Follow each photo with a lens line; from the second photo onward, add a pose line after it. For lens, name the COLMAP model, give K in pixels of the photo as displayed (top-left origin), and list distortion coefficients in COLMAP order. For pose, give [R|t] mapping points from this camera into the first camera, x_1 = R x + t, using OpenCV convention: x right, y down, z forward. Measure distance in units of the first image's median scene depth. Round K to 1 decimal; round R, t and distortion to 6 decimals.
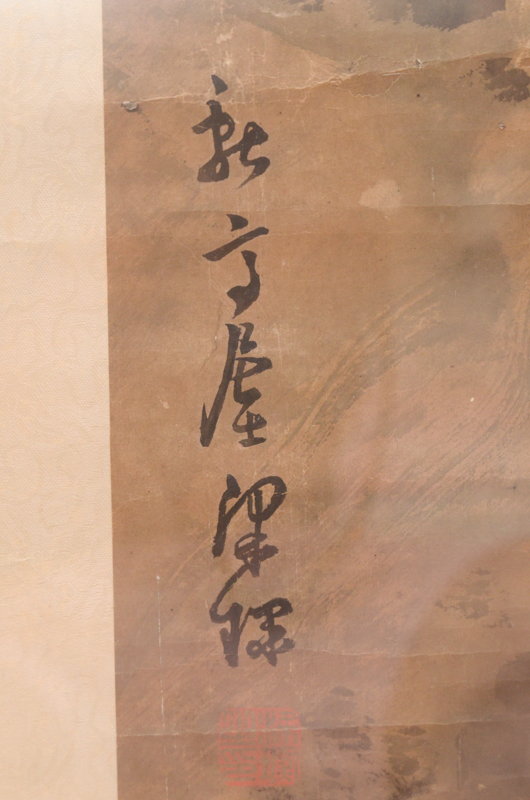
lens RADIAL K [[2269.7, 0, 263.9], [0, 2269.7, 400.1], [0, 0, 1]] dist [-0.134708, 0.000000]
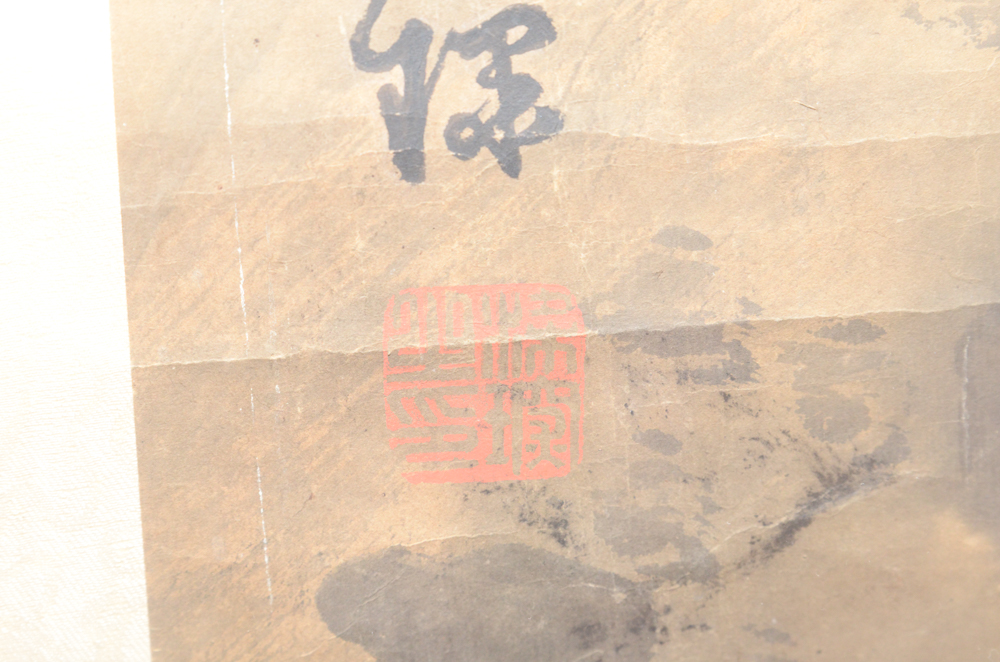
lens RADIAL K [[2837.1, 0, 501.0], [0, 2837.1, 329.9], [0, 0, 1]] dist [-0.134708, 0.000000]
pose [[0.998485, -0.036896, 0.040822, -0.019521], [0.034667, 0.997938, 0.054018, 0.116763], [-0.042730, -0.052521, 0.997705, 0.491616]]
